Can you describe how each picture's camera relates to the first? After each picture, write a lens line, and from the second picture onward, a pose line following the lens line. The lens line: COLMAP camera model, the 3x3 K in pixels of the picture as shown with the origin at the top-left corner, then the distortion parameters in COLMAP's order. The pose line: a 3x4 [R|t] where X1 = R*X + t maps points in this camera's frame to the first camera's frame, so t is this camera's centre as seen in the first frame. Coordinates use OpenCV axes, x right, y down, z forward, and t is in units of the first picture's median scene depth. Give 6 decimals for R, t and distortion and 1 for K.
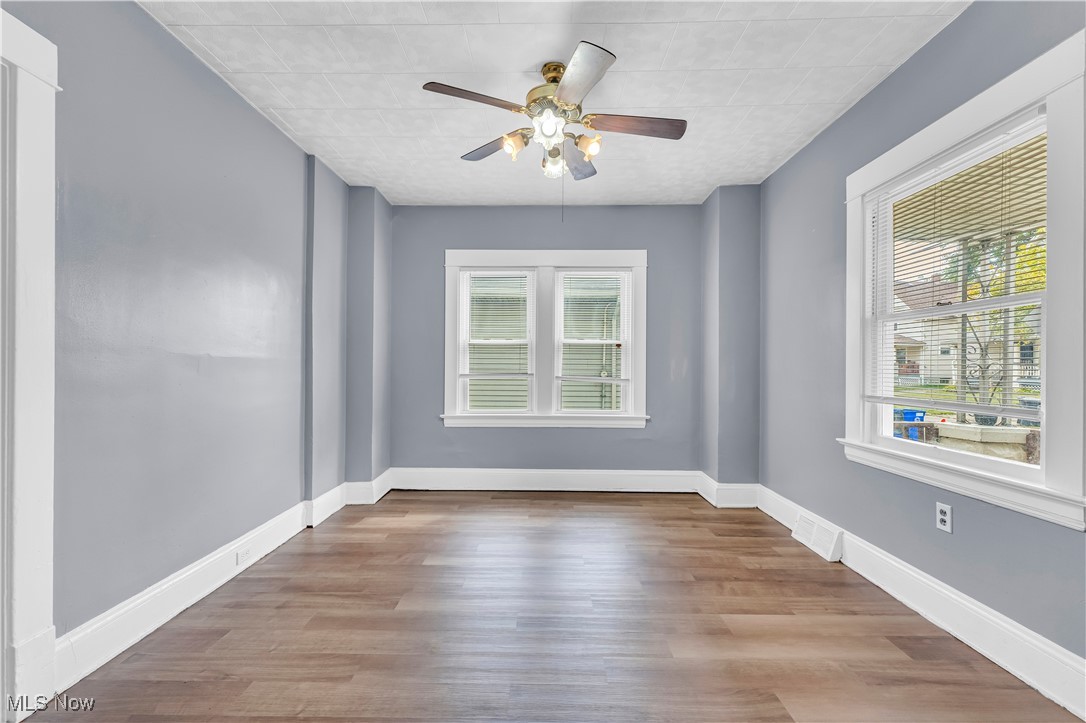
lens RADIAL K [[433.9, 0, 539.3], [0, 433.9, 371.0], [0, 0, 1]] dist [-0.000279, -0.000233]
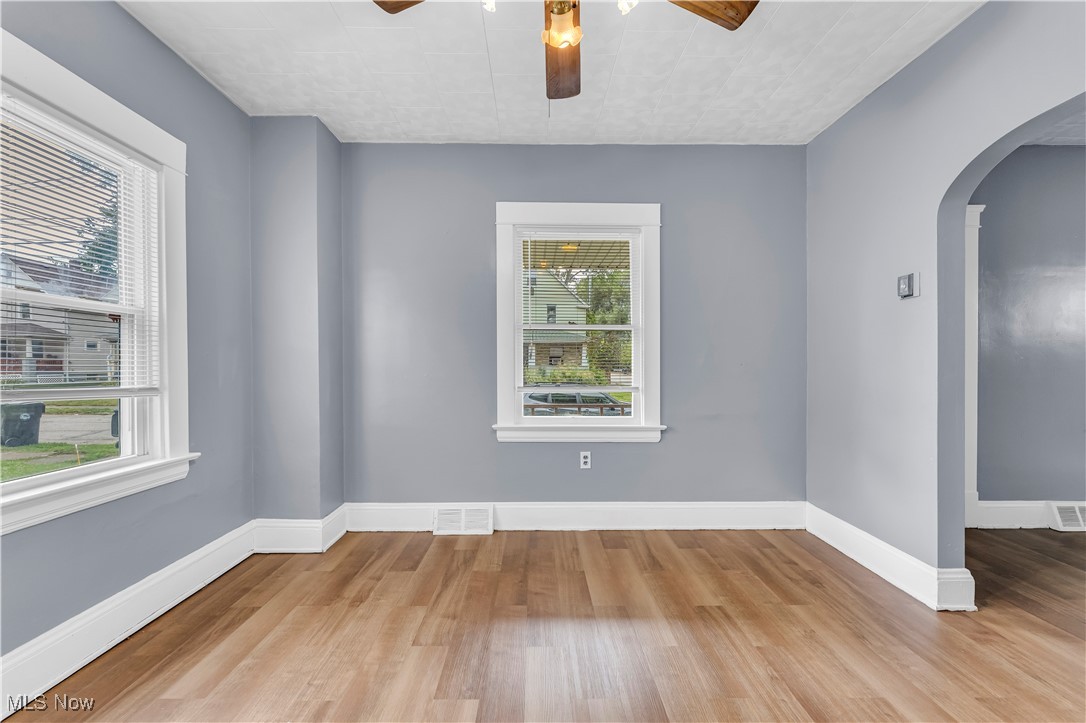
lens RADIAL K [[433.9, 0, 539.3], [0, 433.9, 371.0], [0, 0, 1]] dist [-0.000279, -0.000233]
pose [[-0.018524, -0.015978, 0.999701, -0.381679], [0.006319, 0.999850, 0.016097, -0.006285], [-0.999808, 0.006615, -0.018420, 0.731243]]
